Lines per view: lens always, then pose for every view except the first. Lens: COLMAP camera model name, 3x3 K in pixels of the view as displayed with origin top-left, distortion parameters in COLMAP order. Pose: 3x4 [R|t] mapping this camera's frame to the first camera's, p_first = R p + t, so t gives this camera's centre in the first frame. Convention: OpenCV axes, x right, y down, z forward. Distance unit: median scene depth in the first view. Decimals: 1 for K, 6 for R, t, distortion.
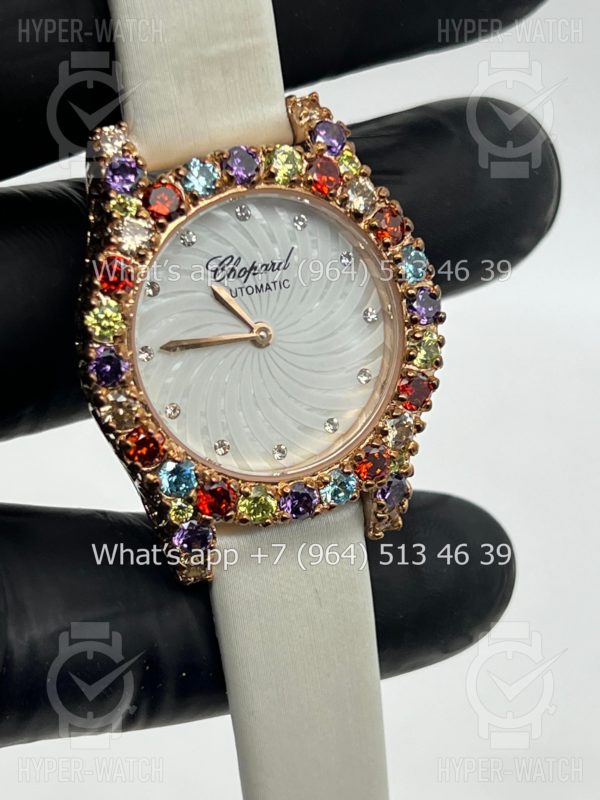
lens RADIAL K [[1862.2, 0, 300.0], [0, 1862.2, 400.0], [0, 0, 1]] dist [0.063835, -0.120109]
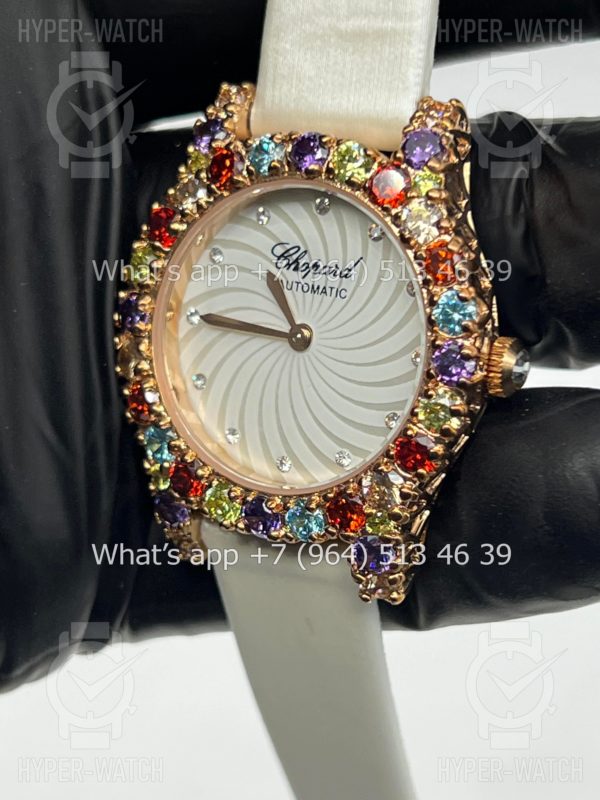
lens RADIAL K [[1862.2, 0, 300.0], [0, 1862.2, 400.0], [0, 0, 1]] dist [0.063835, -0.120109]
pose [[0.587721, 0.310290, -0.747198, 0.686043], [-0.305639, 0.940249, 0.150053, -0.145653], [0.749112, 0.140183, 0.647441, 0.408504]]
